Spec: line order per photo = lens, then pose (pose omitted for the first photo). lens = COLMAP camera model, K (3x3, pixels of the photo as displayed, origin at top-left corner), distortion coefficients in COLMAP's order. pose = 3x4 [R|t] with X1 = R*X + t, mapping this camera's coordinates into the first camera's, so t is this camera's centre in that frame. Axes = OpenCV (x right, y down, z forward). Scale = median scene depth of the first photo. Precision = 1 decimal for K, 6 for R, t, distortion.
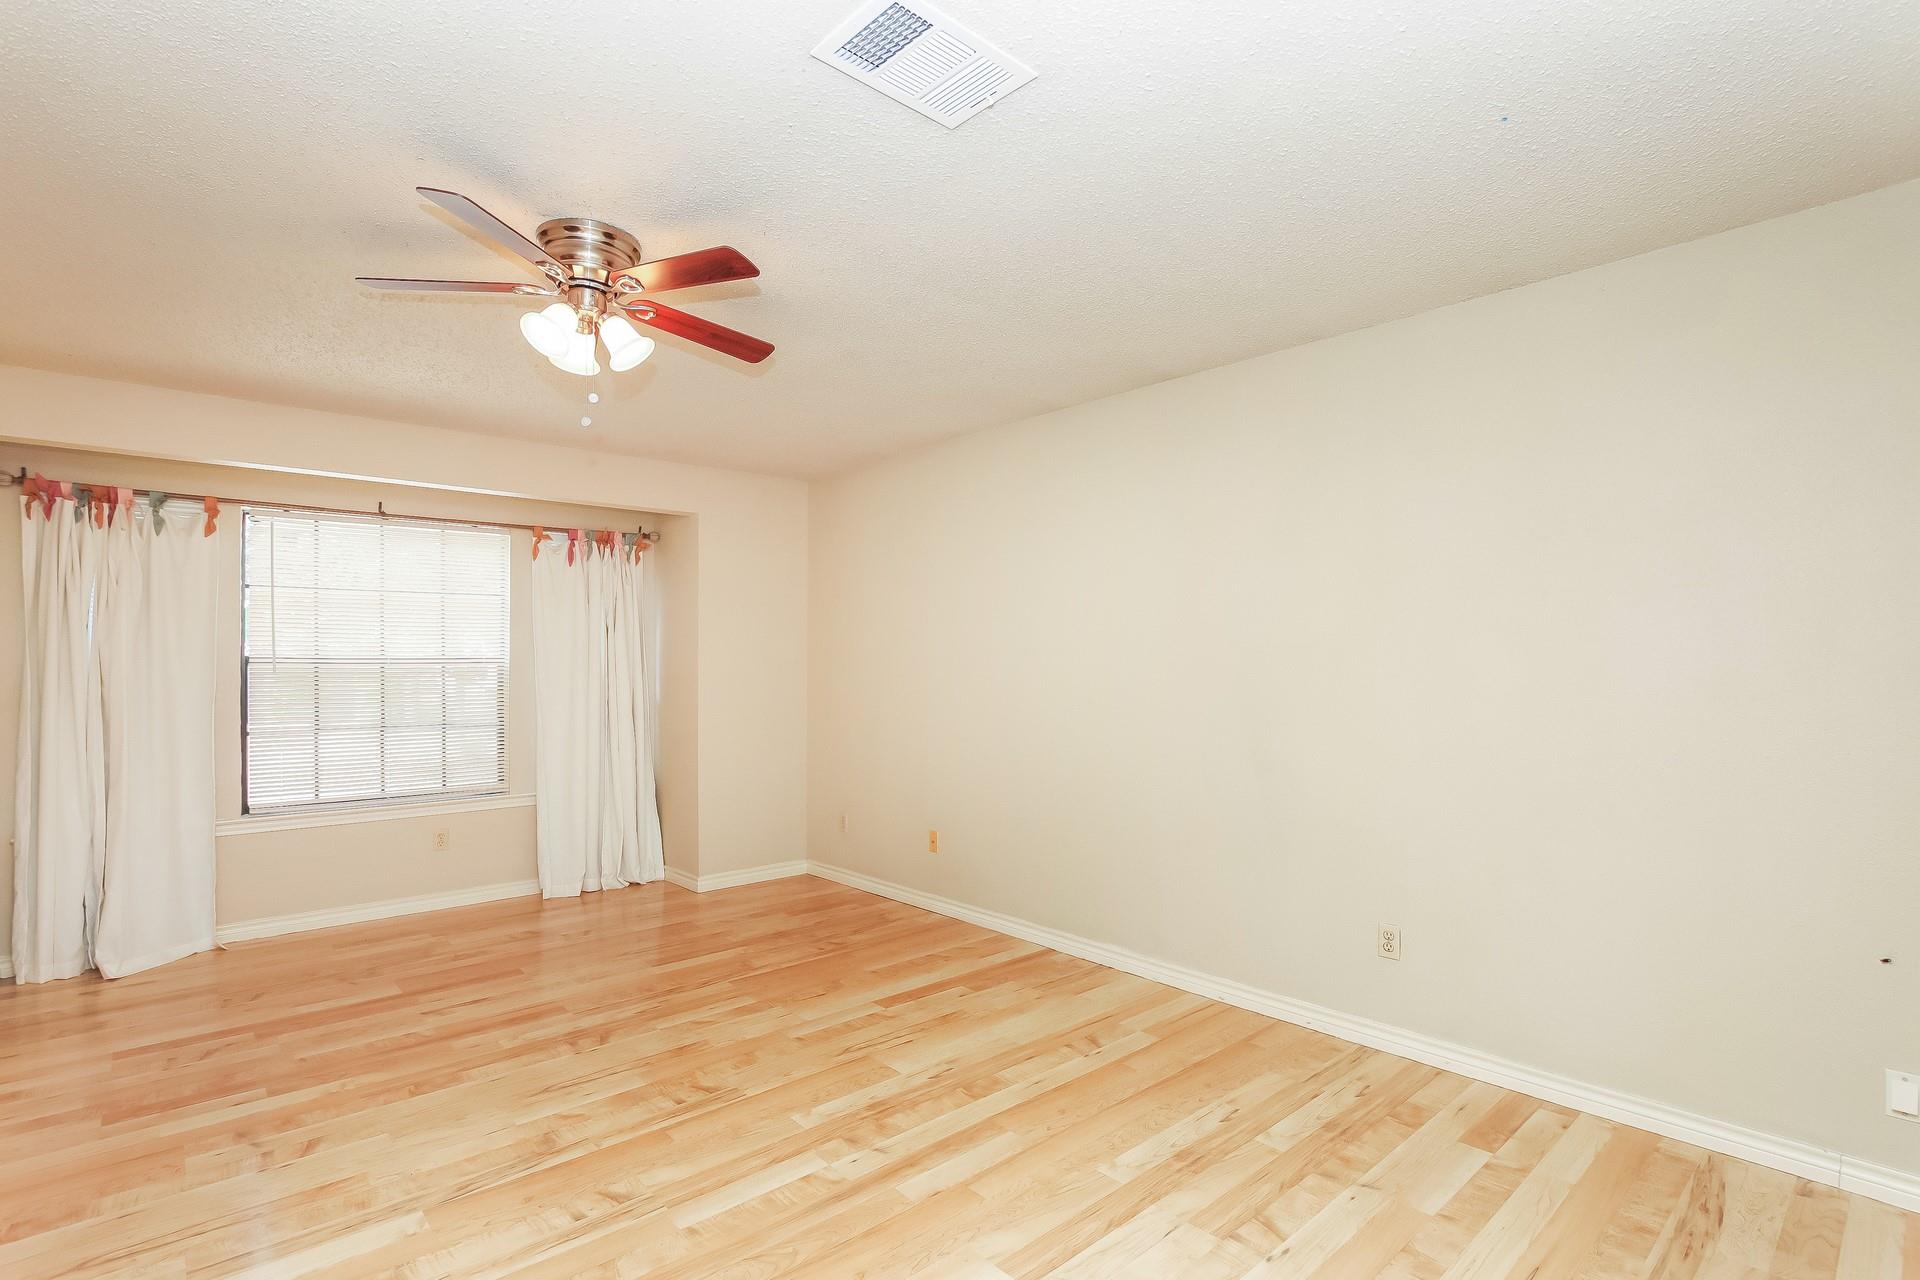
lens RADIAL K [[885.9, 0, 956.1], [0, 885.9, 648.8], [0, 0, 1]] dist [-0.019130, 0.002232]
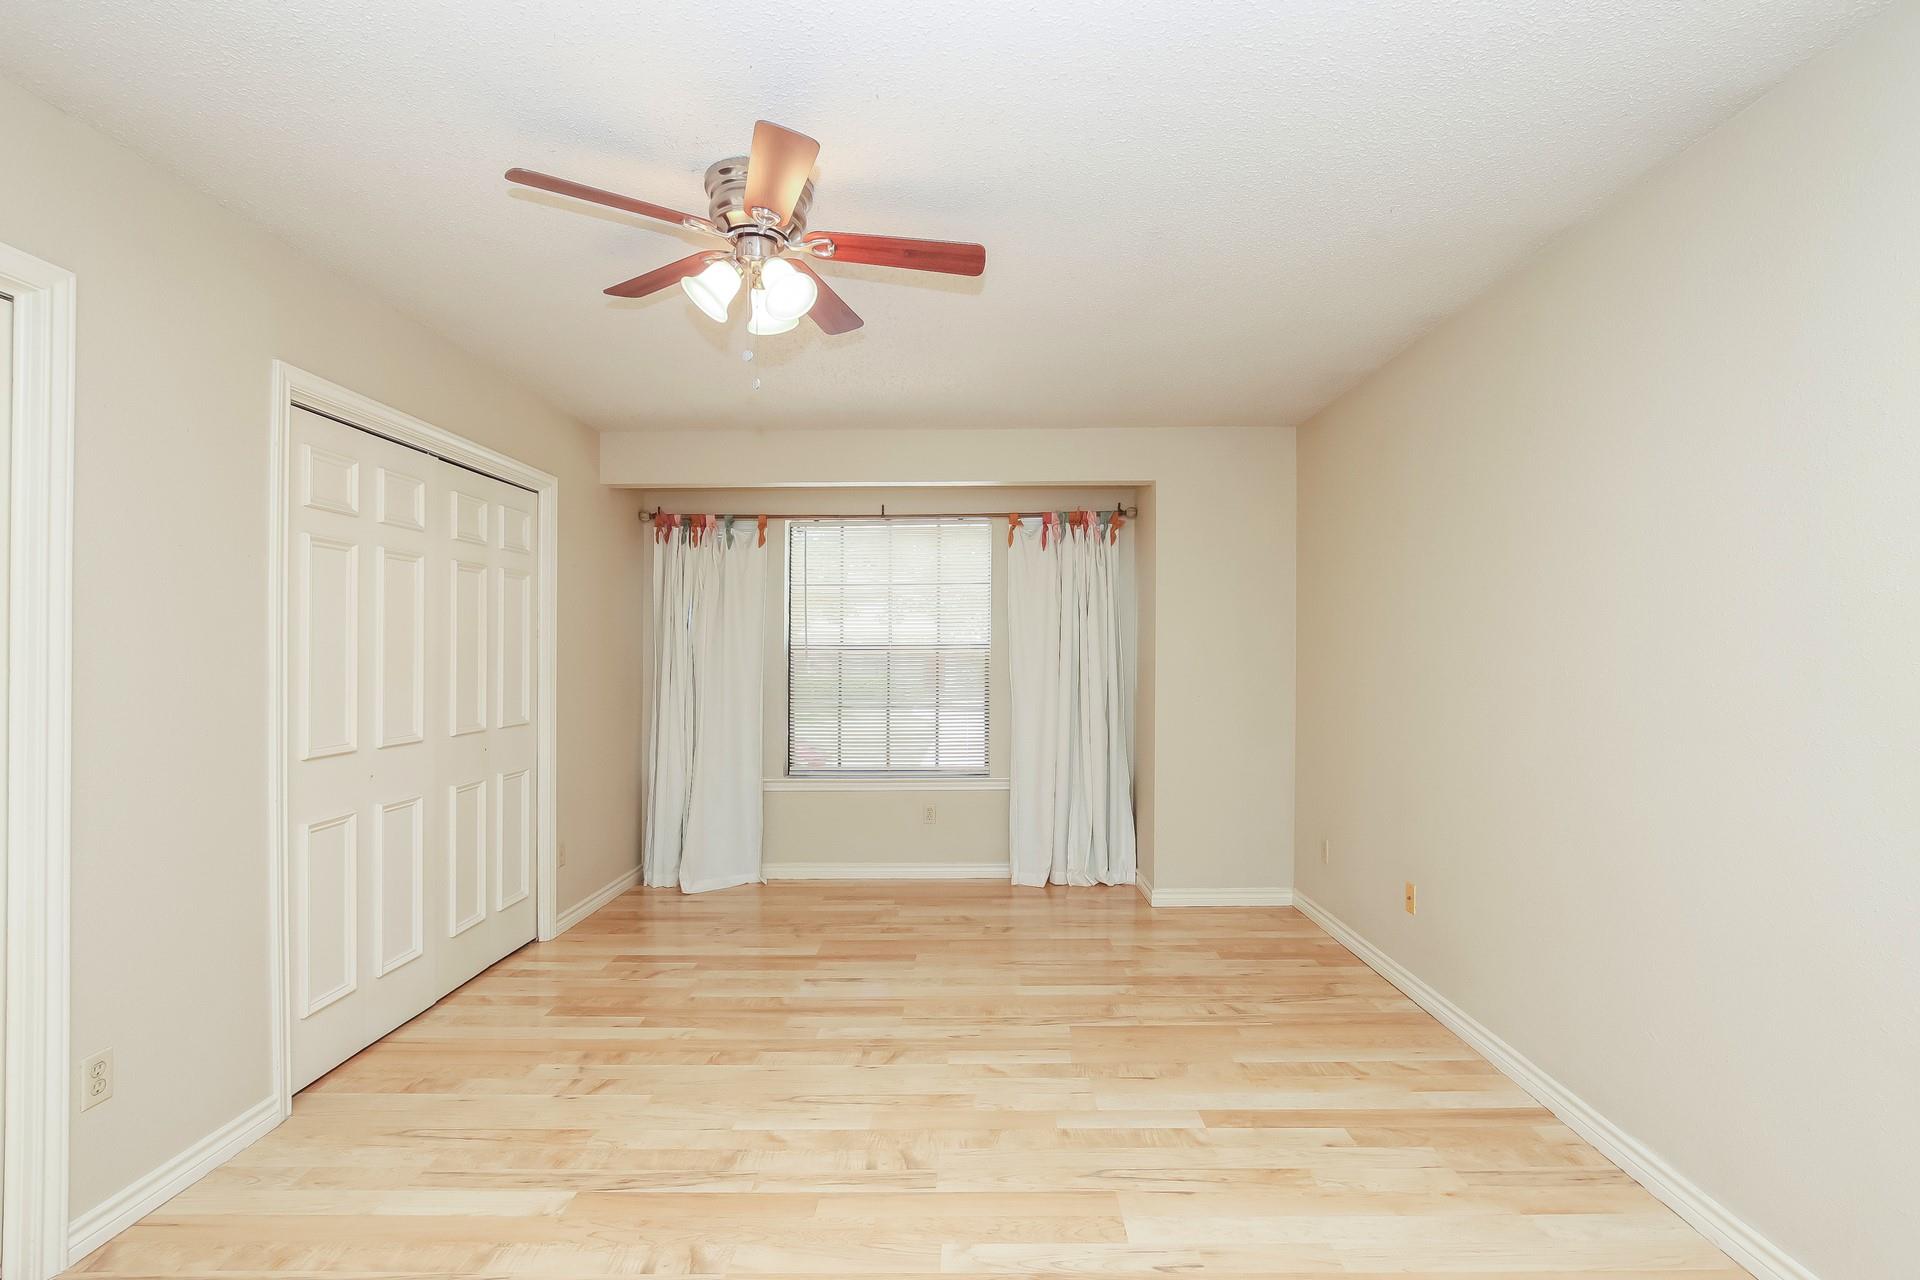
lens RADIAL K [[885.9, 0, 975.2], [0, 885.9, 634.8], [0, 0, 1]] dist [-0.019130, 0.002232]
pose [[0.754827, -0.012446, -0.655806, 0.209938], [0.012833, 0.999909, -0.004206, 0.005290], [0.655799, -0.005241, 0.754918, 0.279042]]
